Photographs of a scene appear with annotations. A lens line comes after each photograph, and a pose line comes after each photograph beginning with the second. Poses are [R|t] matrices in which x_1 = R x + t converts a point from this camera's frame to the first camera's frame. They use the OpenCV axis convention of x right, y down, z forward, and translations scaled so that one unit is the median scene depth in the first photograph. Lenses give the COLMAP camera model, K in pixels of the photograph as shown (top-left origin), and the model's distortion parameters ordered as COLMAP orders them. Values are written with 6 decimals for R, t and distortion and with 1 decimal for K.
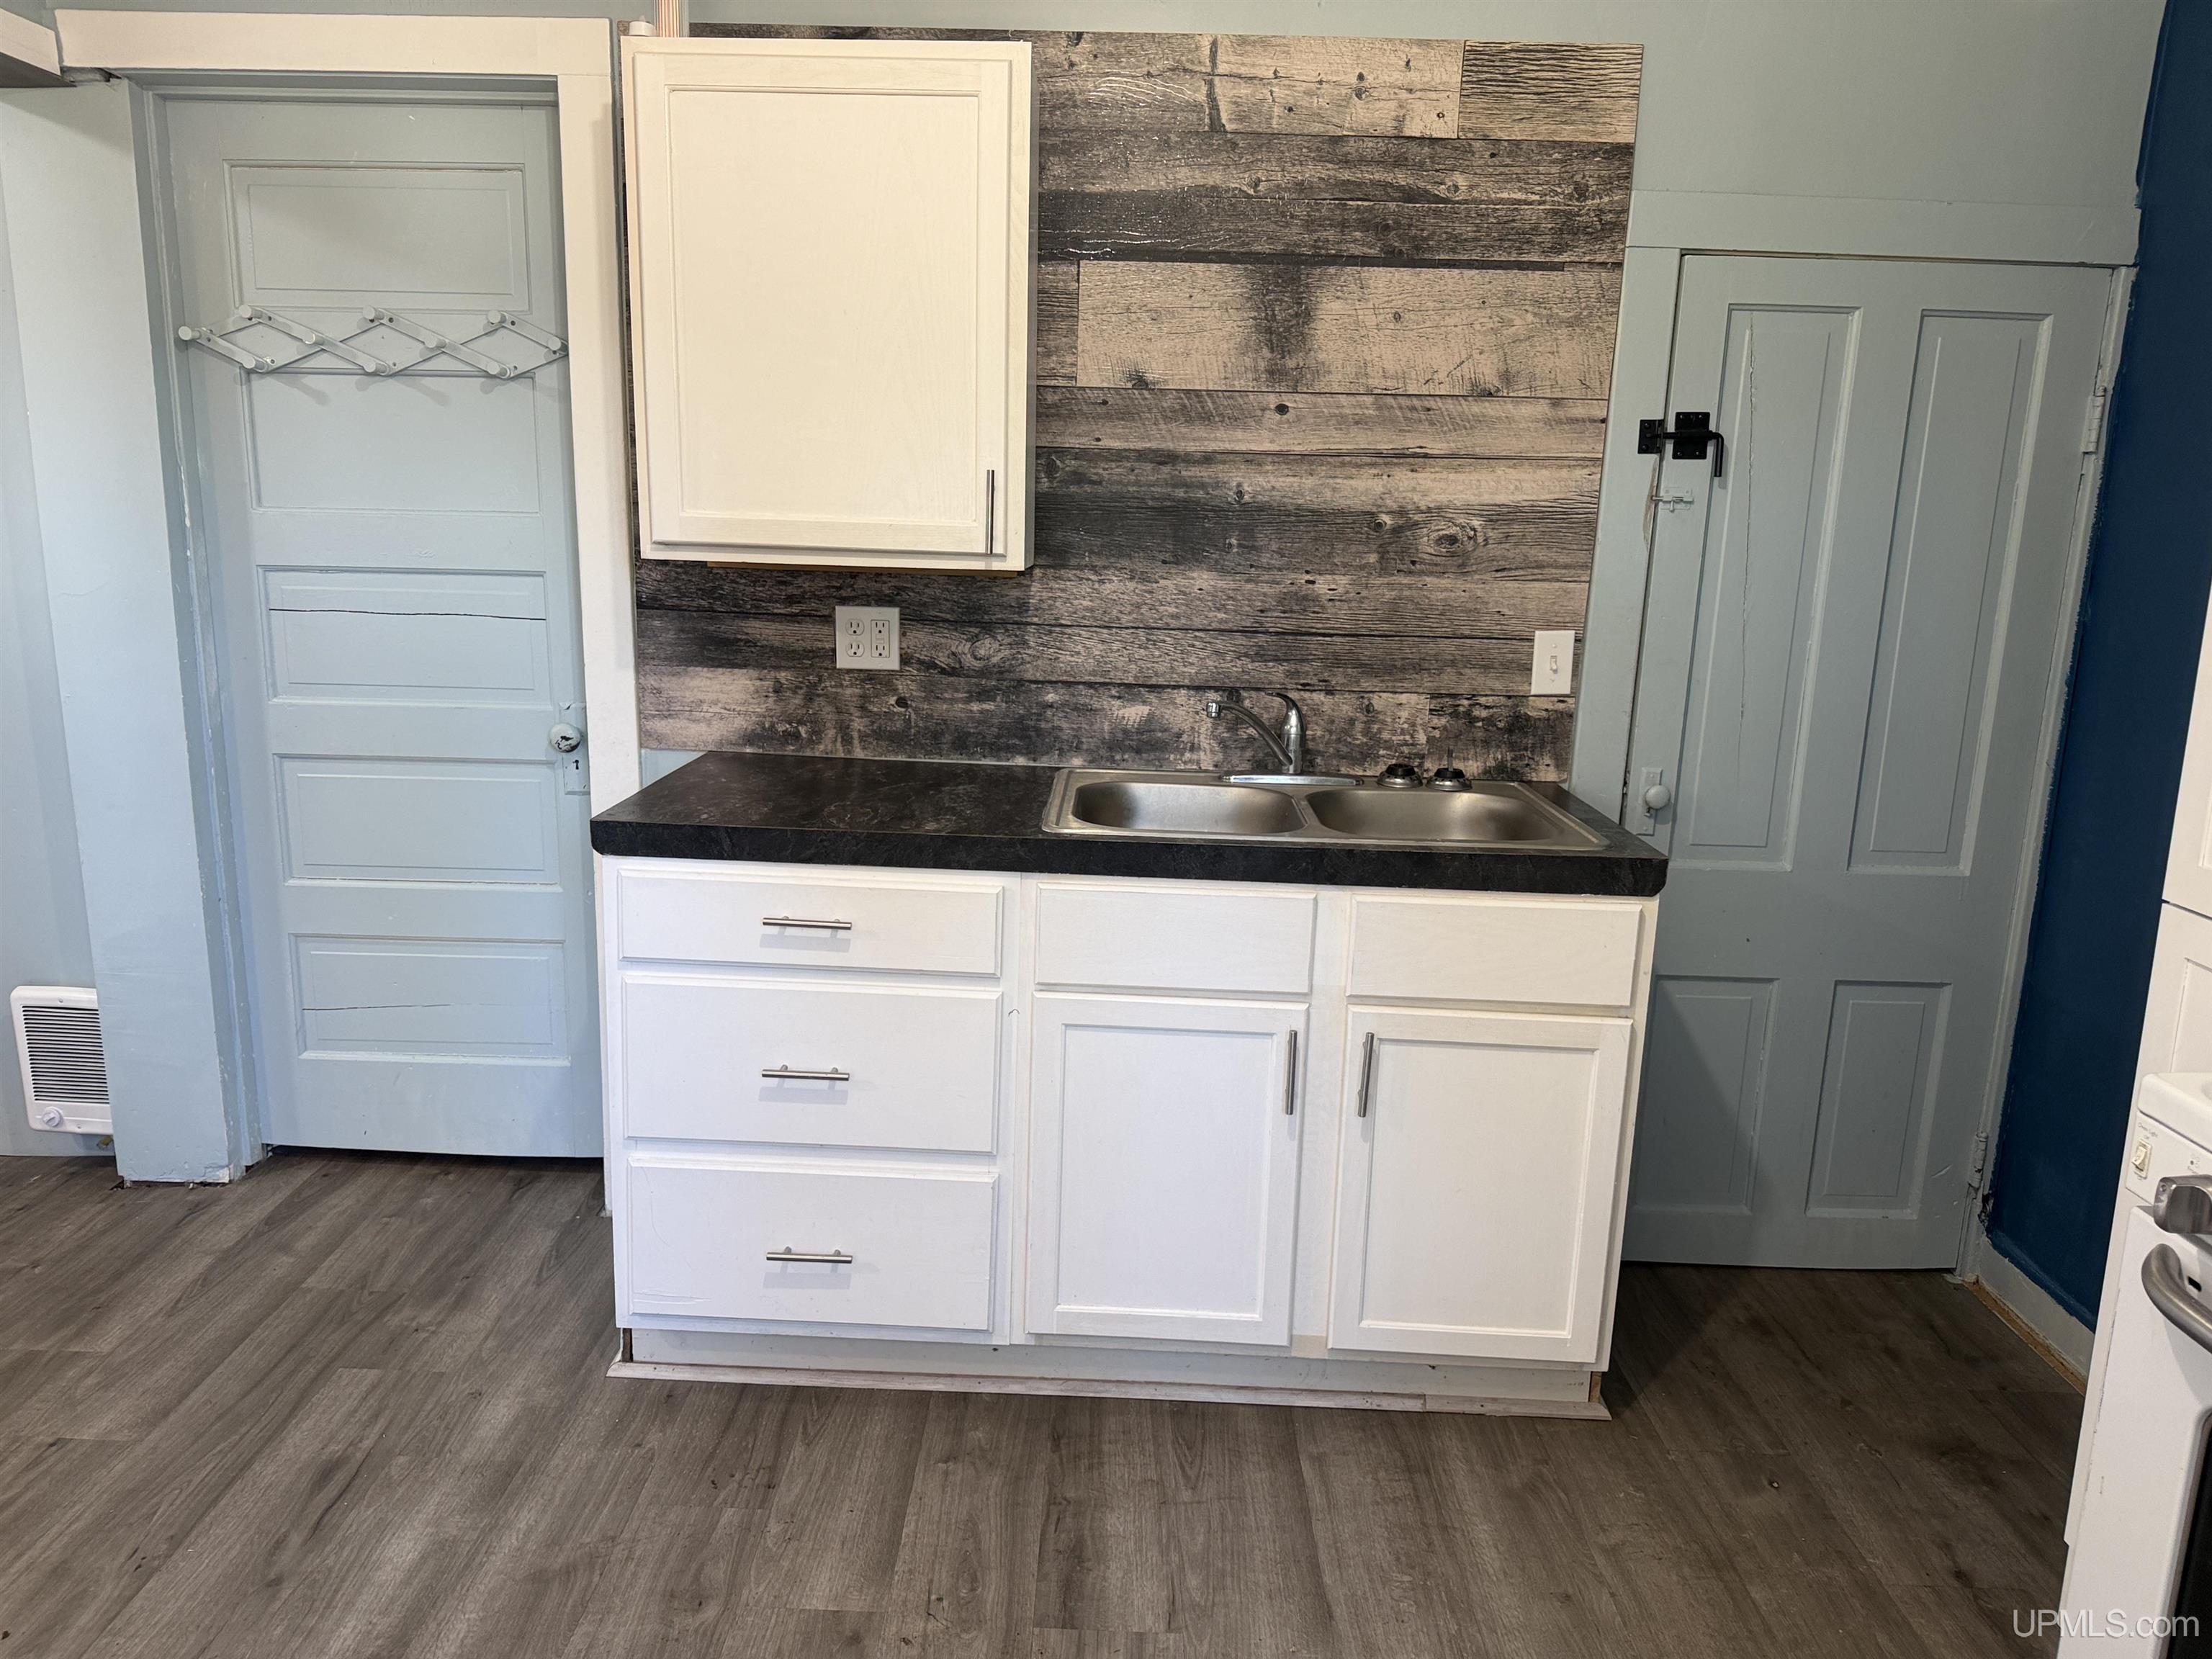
lens RADIAL K [[1570.6, 0, 1099.0], [0, 1570.6, 831.8], [0, 0, 1]] dist [-0.004735, -0.000447]
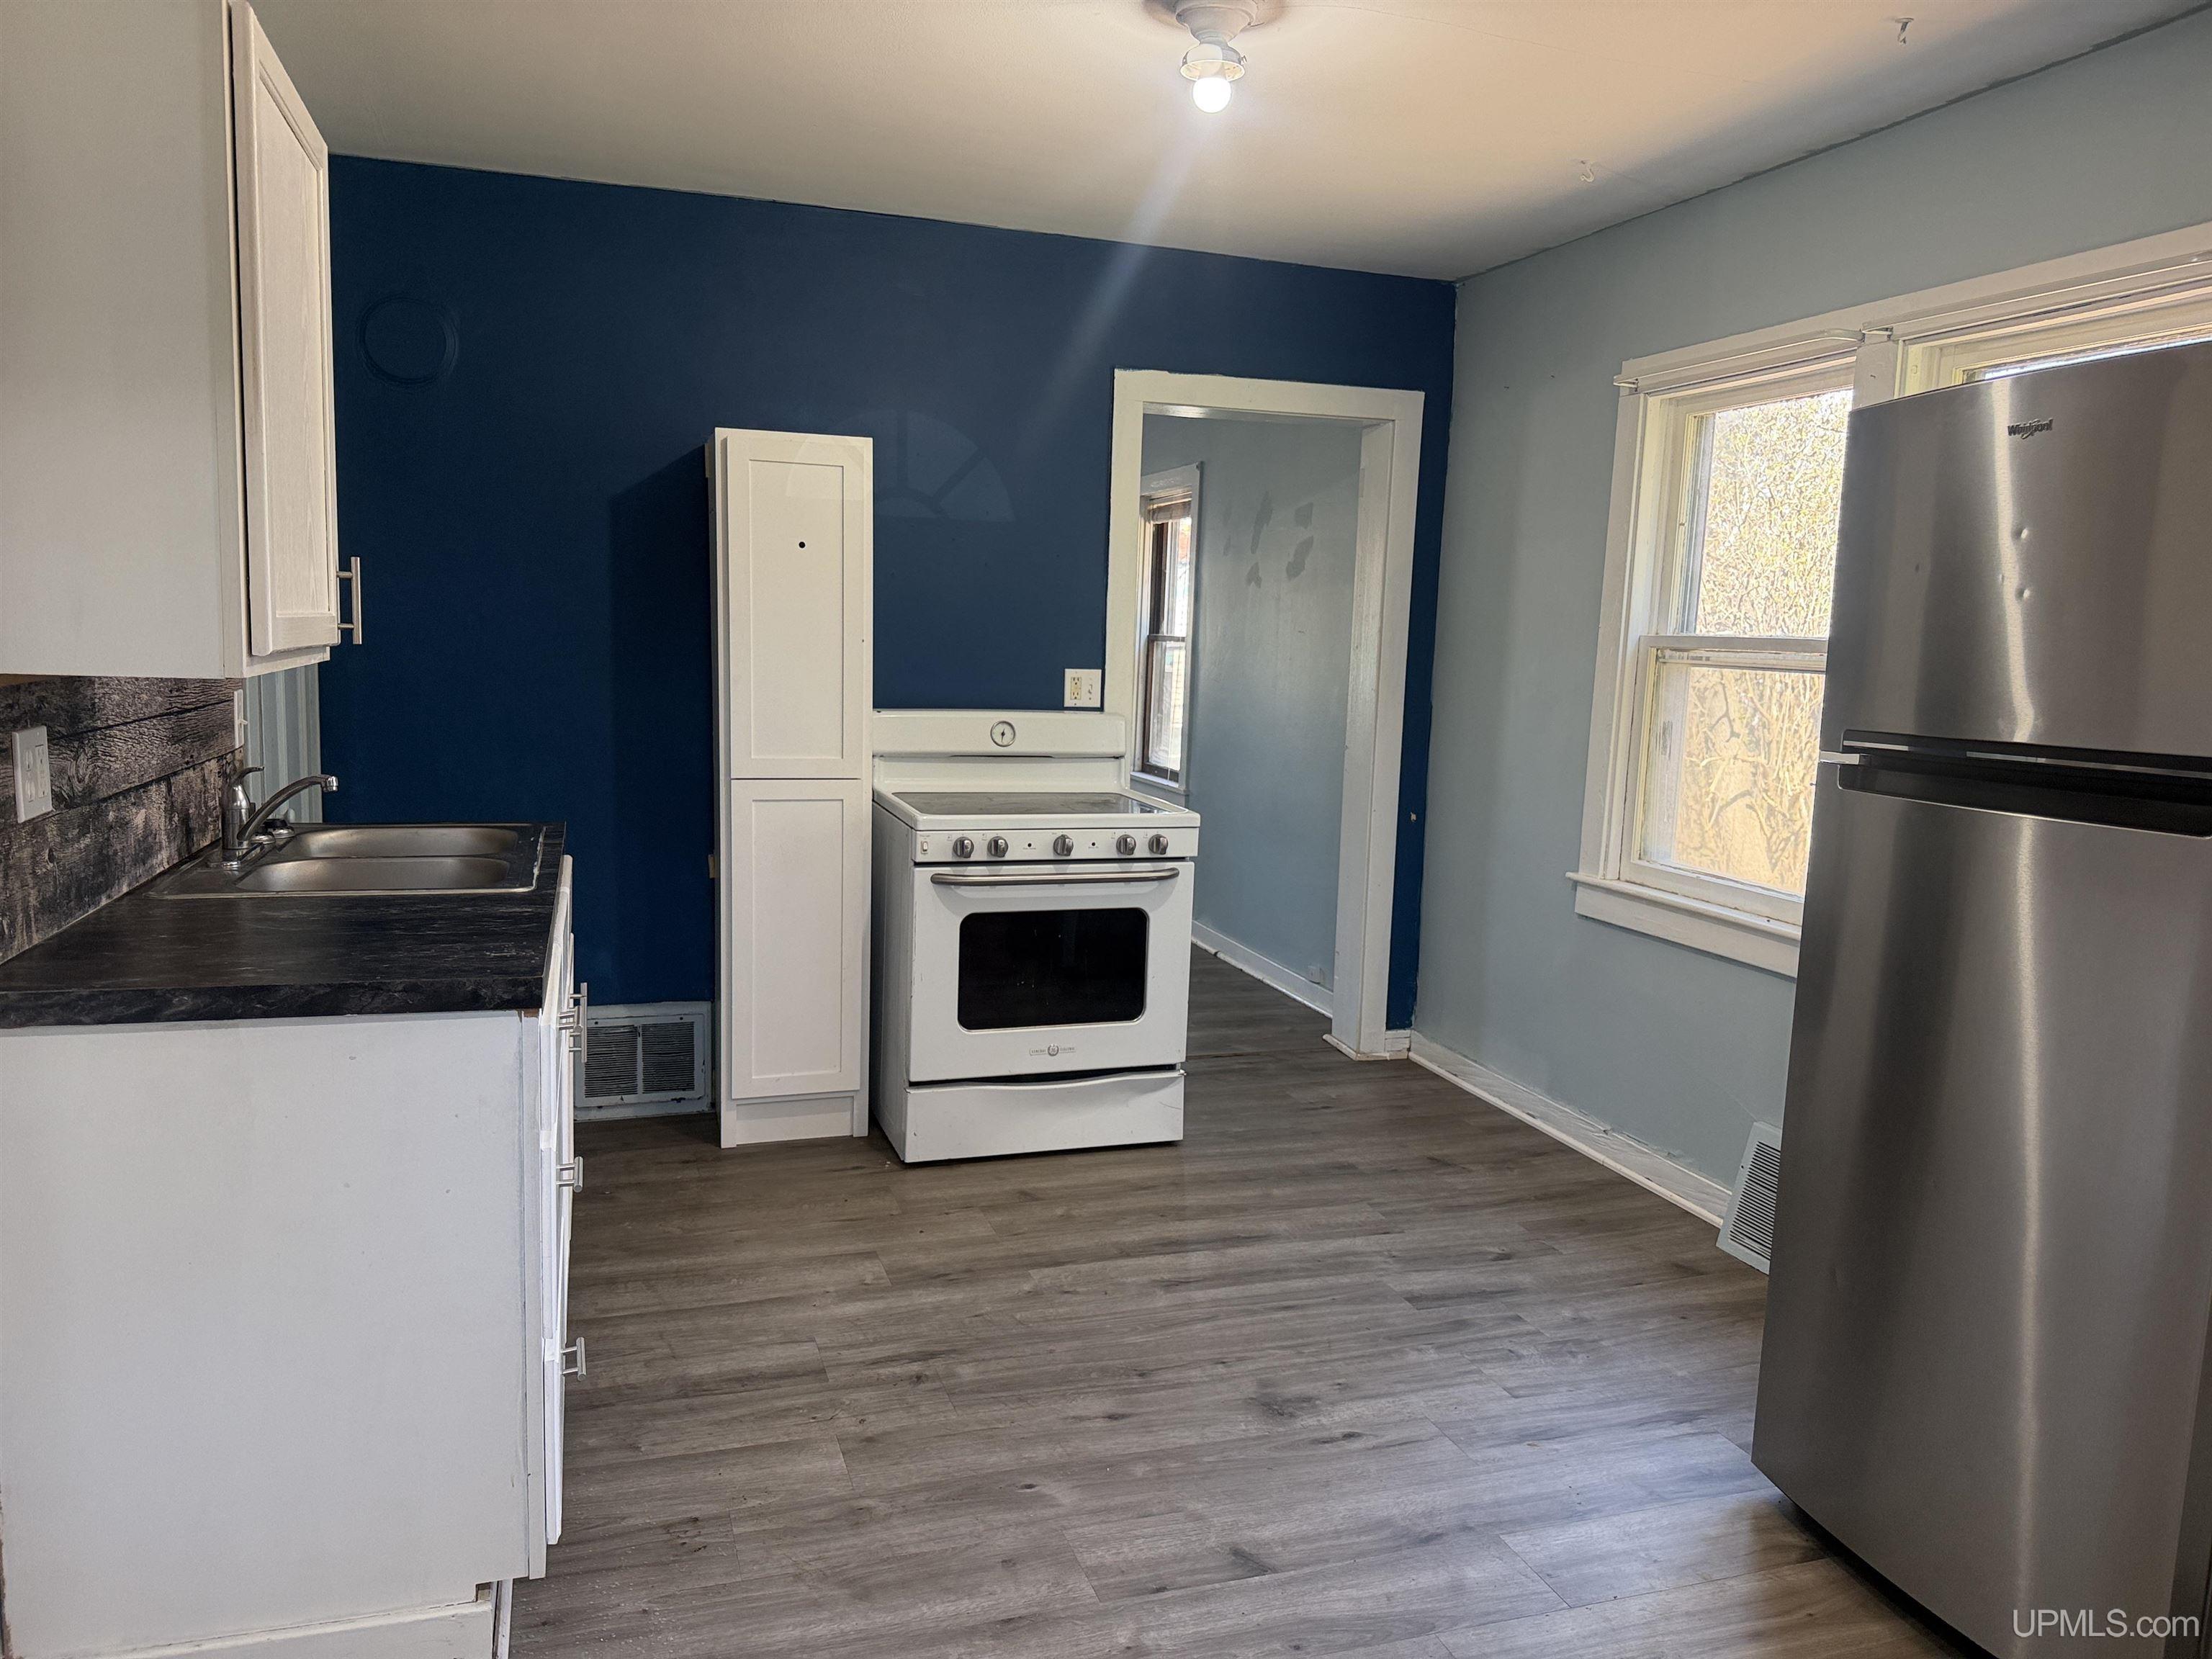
lens RADIAL K [[1570.6, 0, 1103.8], [0, 1570.6, 829.7], [0, 0, 1]] dist [-0.004735, -0.000447]
pose [[-0.331118, -0.159648, 0.929986, -1.270787], [0.156409, 0.962662, 0.220946, -0.235061], [-0.930536, 0.218617, -0.293785, 0.996645]]
